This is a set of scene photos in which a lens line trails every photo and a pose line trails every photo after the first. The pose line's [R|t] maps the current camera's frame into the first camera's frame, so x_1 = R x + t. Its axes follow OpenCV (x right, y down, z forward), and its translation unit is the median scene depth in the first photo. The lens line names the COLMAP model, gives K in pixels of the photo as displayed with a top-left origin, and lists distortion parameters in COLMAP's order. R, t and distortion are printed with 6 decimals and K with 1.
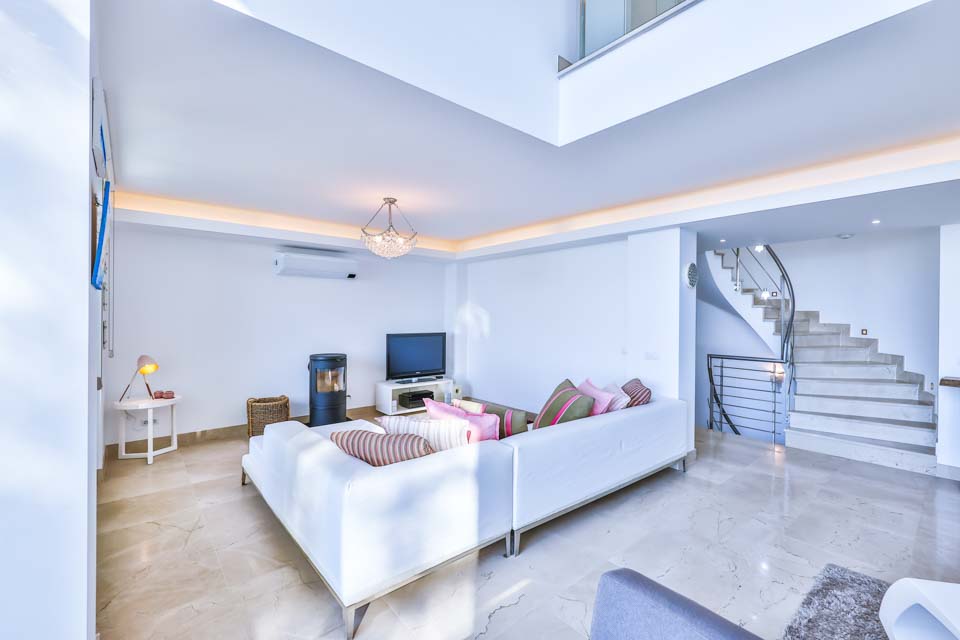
lens RADIAL K [[413.7, 0, 480.0], [0, 413.7, 320.0], [0, 0, 1]] dist [0.001567, 0.000197]
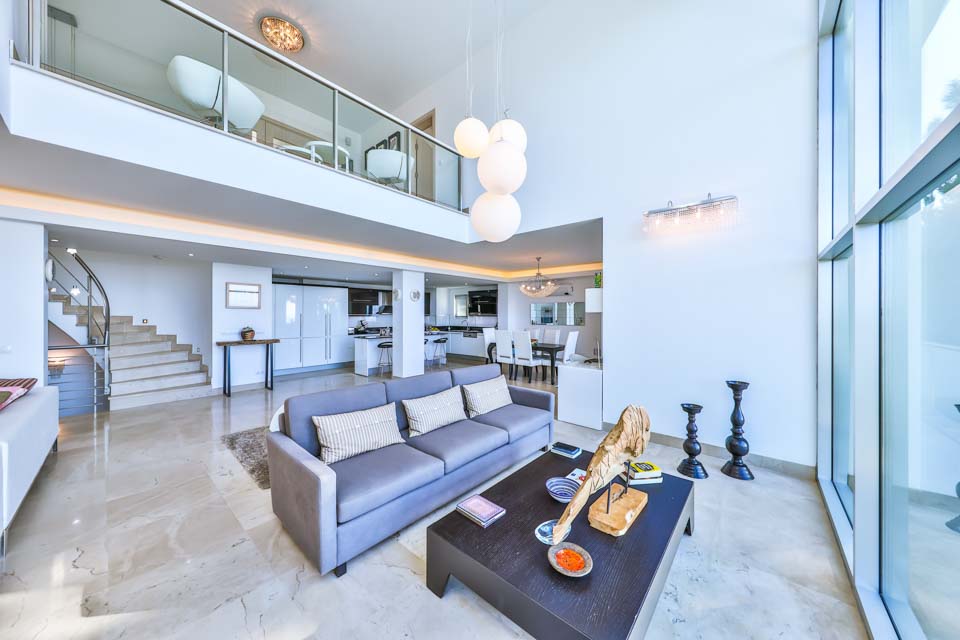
lens RADIAL K [[319.2, 0, 480.0], [0, 319.2, 320.0], [0, 0, 1]] dist [0.000027, -0.000010]
pose [[-0.147634, -0.024452, 0.988740, -0.369632], [0.012638, 0.999566, 0.026607, 0.010358], [-0.988961, 0.016424, -0.147261, 0.010435]]
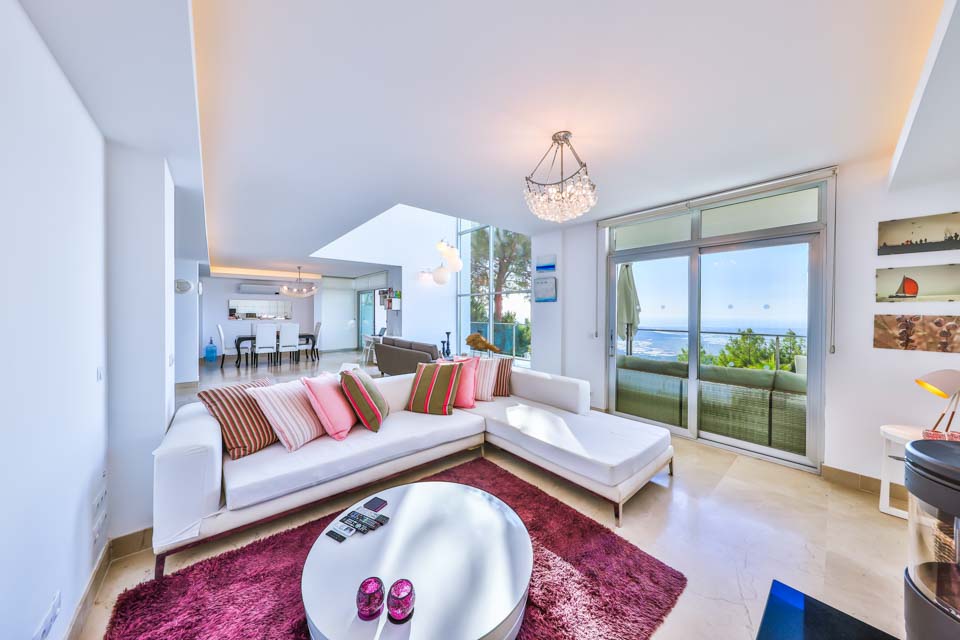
lens RADIAL K [[318.8, 0, 480.0], [0, 318.8, 320.0], [0, 0, 1]] dist [-0.000225, -0.000011]
pose [[-0.999964, -0.006818, -0.005049, -0.053610], [-0.006950, 0.999620, 0.026658, 0.024218], [0.004865, 0.026692, -0.999632, 1.261005]]
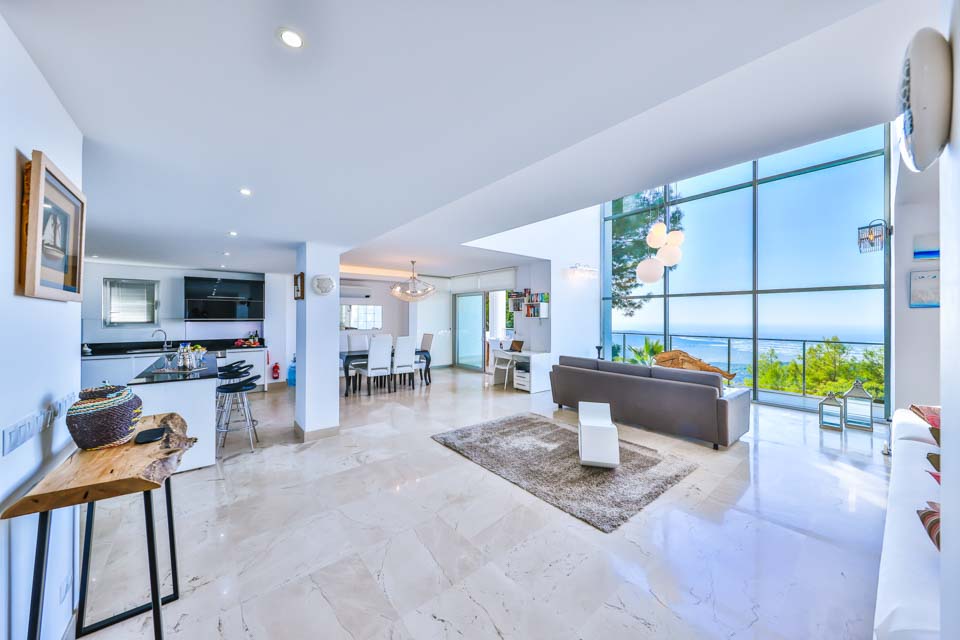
lens RADIAL K [[336.9, 0, 480.0], [0, 336.9, 320.0], [0, 0, 1]] dist [-0.000101, -0.000022]
pose [[-0.999866, -0.007462, 0.014549, 0.597057], [-0.007276, 0.999892, 0.012739, 0.012165], [-0.014643, 0.012632, -0.999813, 0.929480]]
